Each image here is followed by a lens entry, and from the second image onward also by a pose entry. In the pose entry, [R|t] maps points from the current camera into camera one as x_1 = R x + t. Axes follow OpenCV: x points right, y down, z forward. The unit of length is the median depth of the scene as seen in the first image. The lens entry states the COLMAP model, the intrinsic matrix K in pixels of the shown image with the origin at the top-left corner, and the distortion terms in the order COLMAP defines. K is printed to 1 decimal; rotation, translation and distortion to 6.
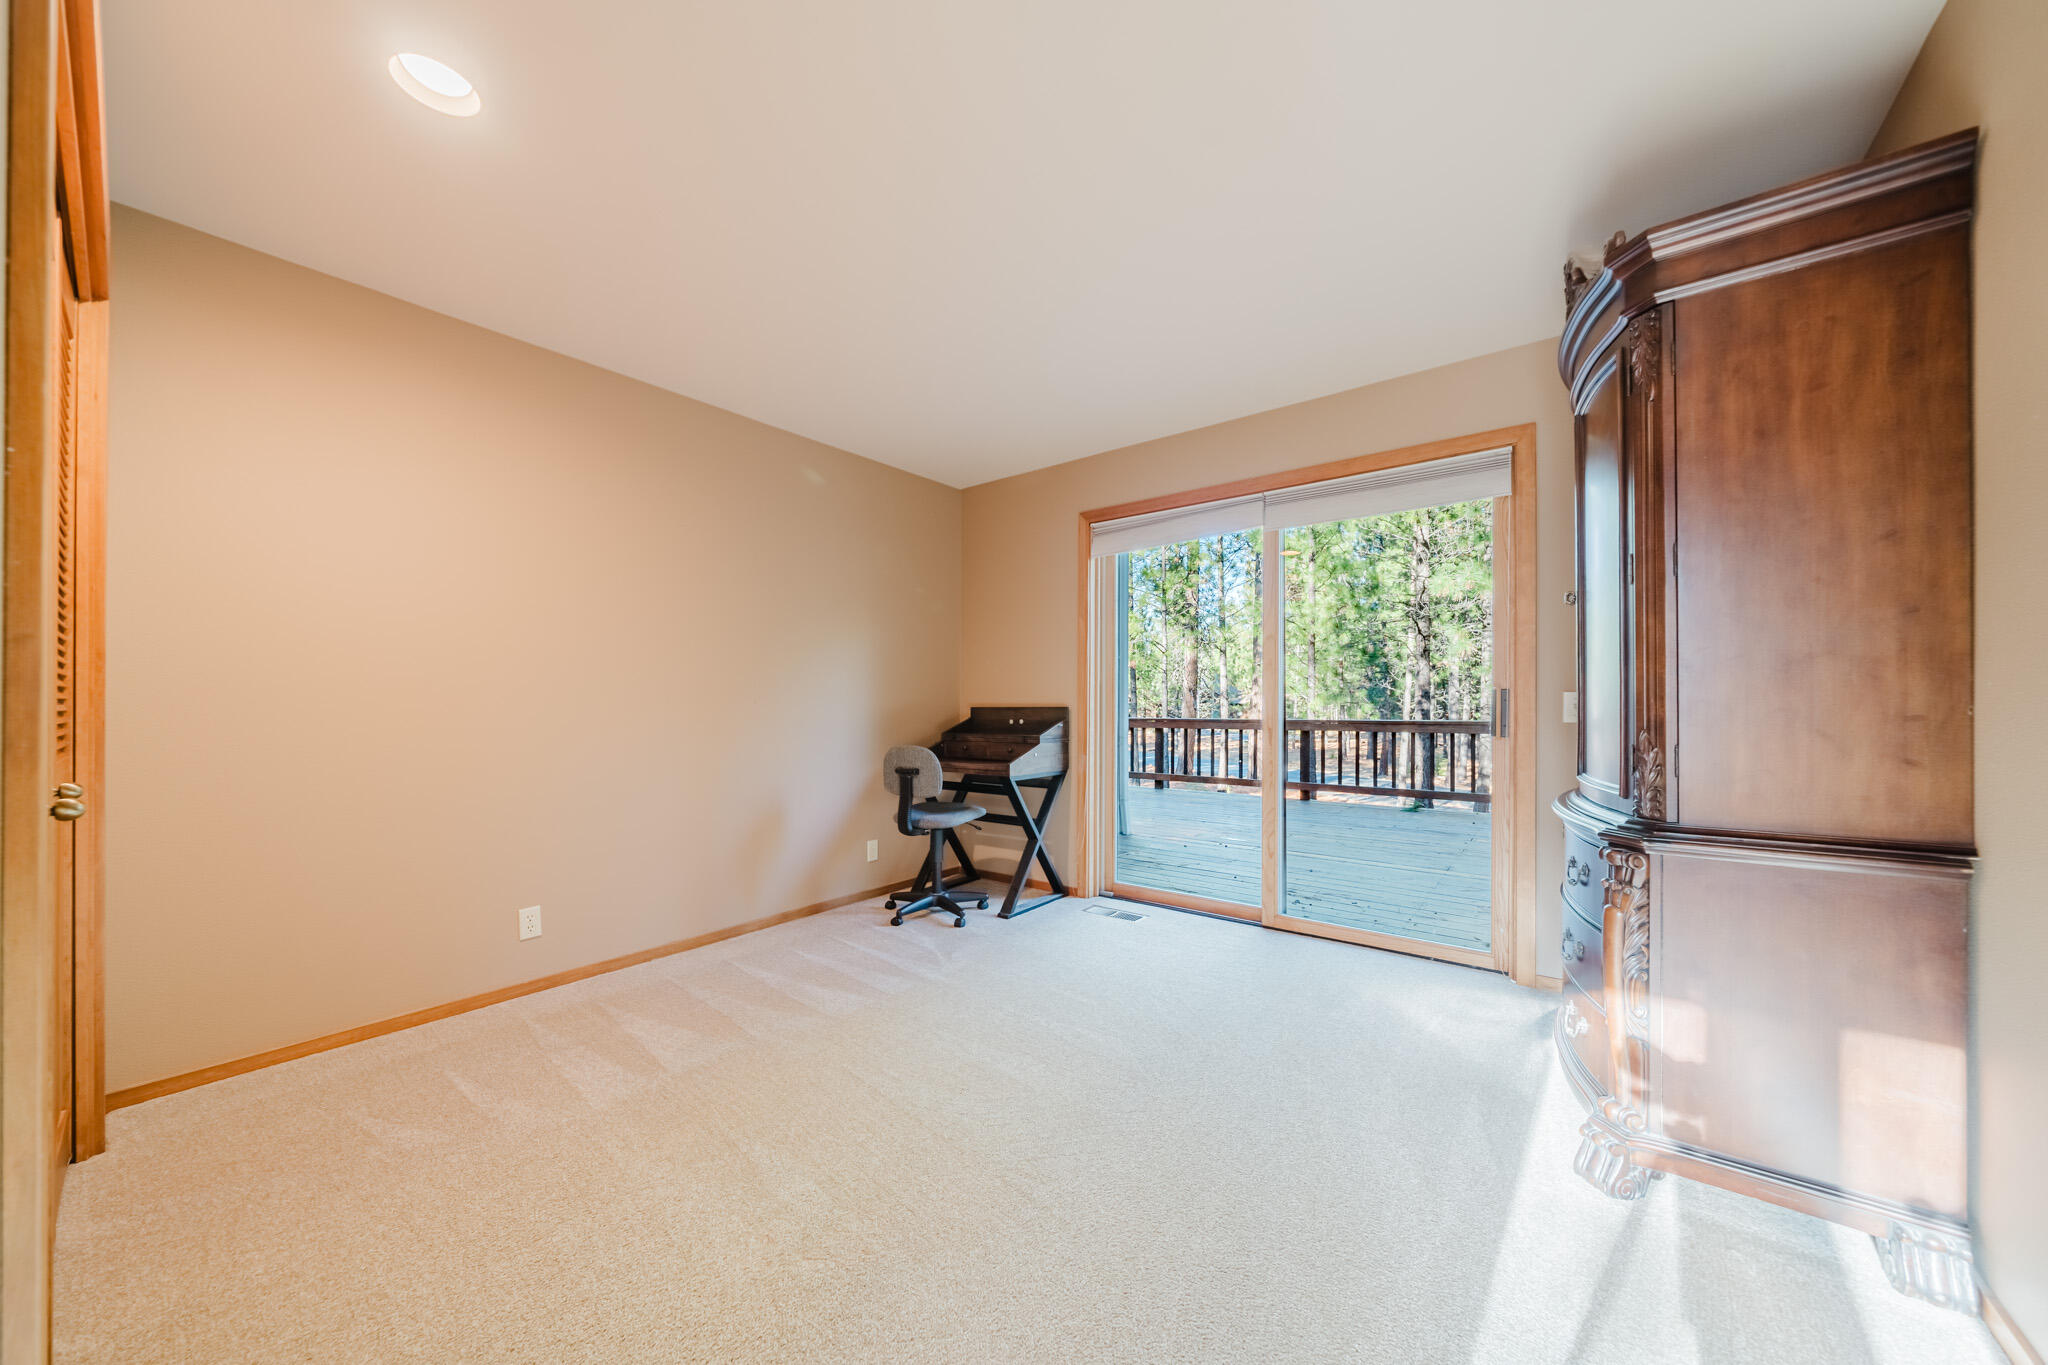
lens RADIAL K [[711.2, 0, 1022.0], [0, 711.2, 688.9], [0, 0, 1]] dist [-0.001219, -0.000008]
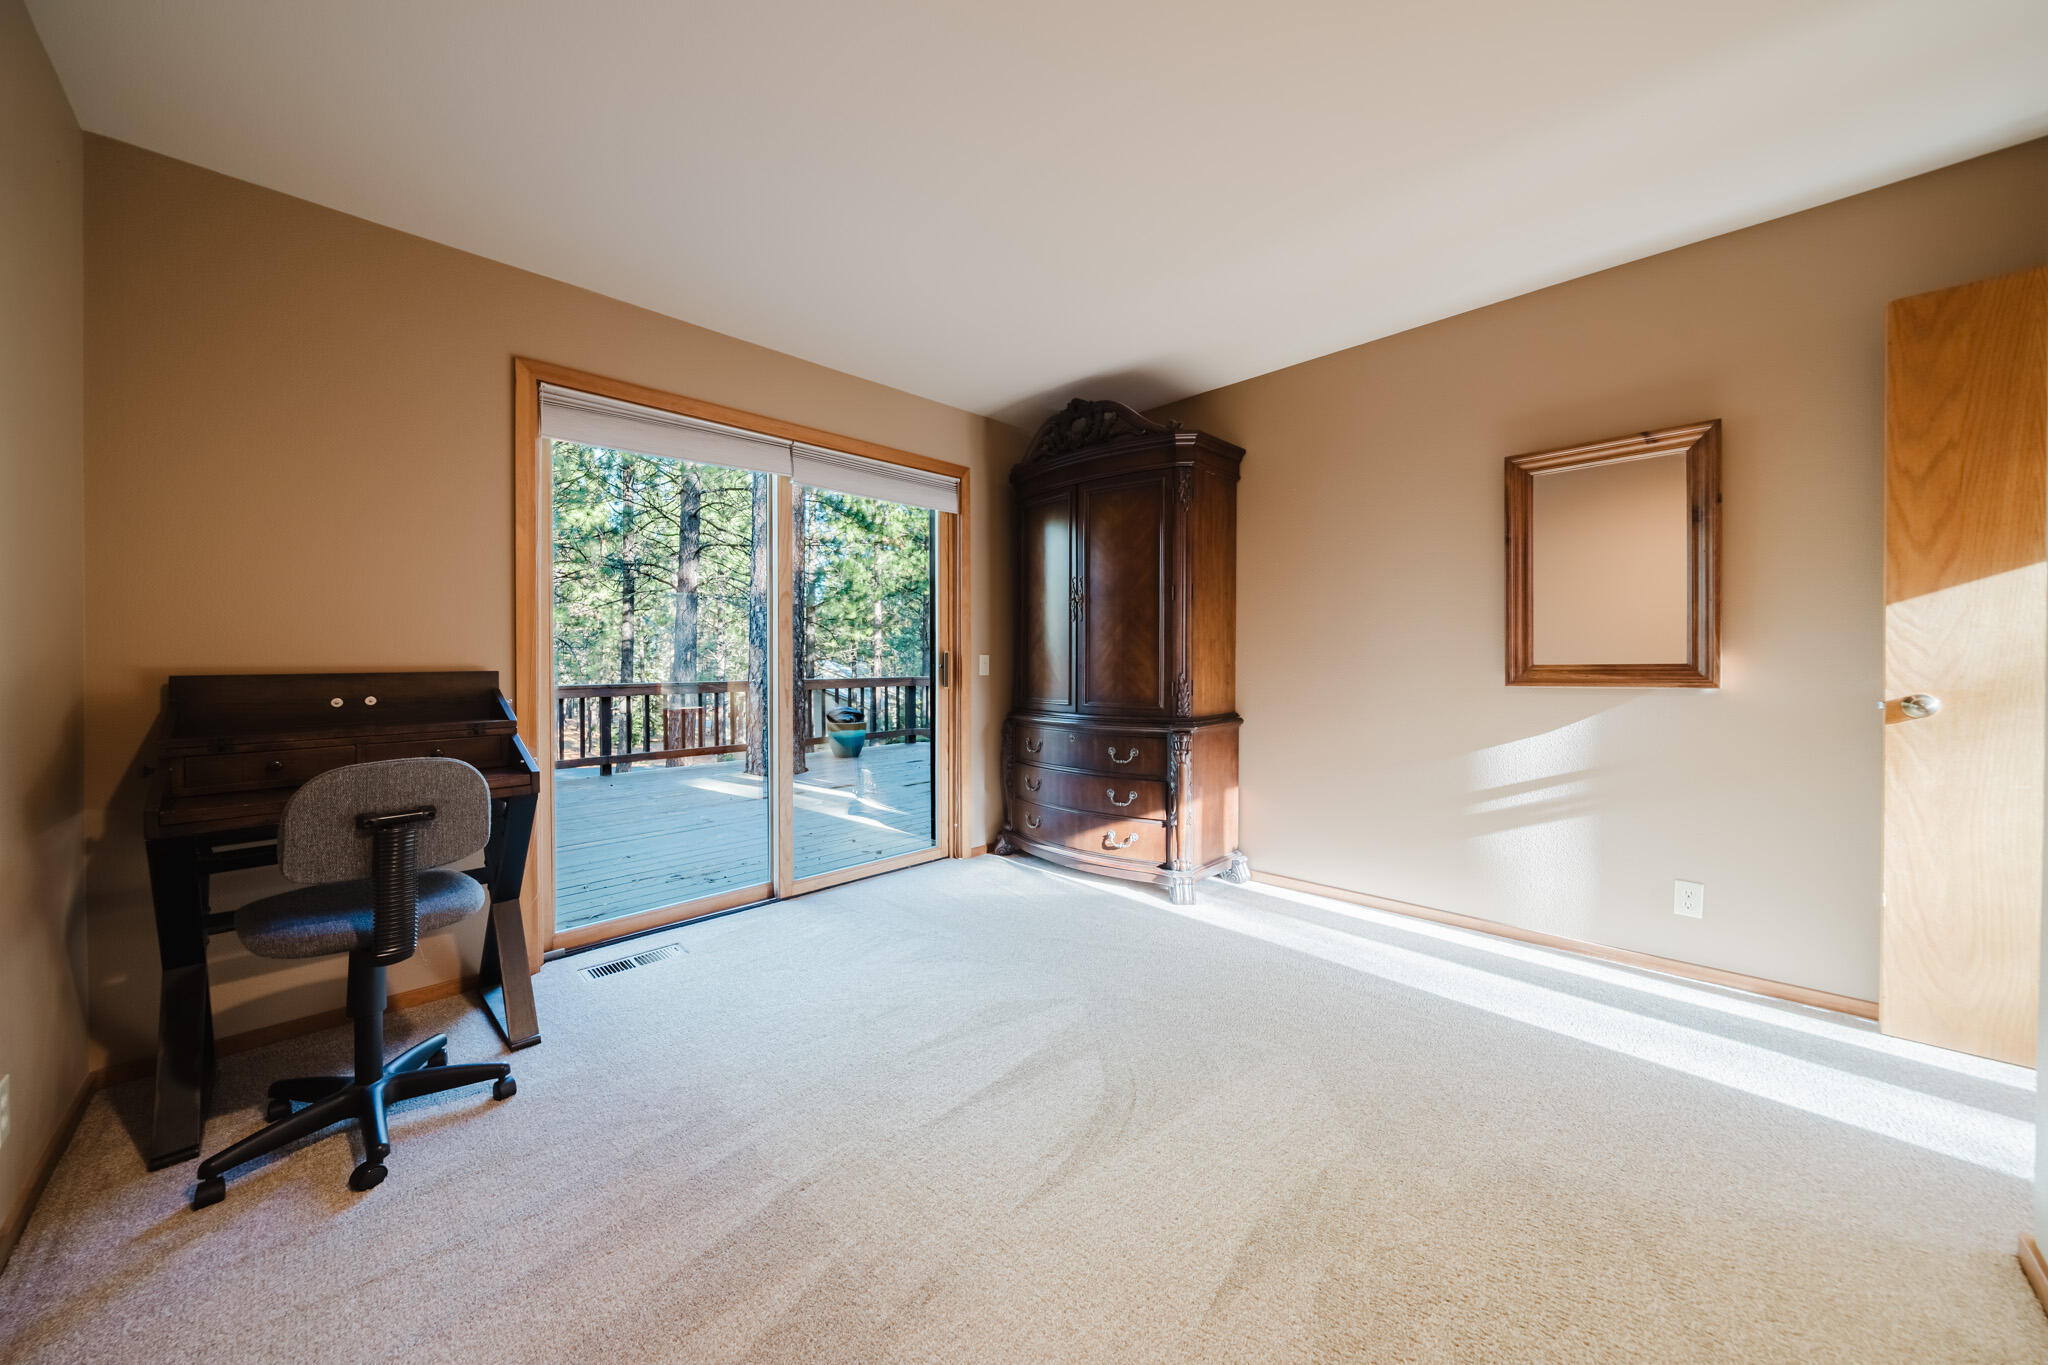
lens RADIAL K [[714.5, 0, 1028.1], [0, 714.5, 653.2], [0, 0, 1]] dist [-0.000095, 0.000026]
pose [[0.115344, 0.011038, 0.993264, -0.556508], [-0.013668, 0.999861, -0.009525, 0.011733], [-0.993232, -0.012477, 0.115479, 0.560835]]
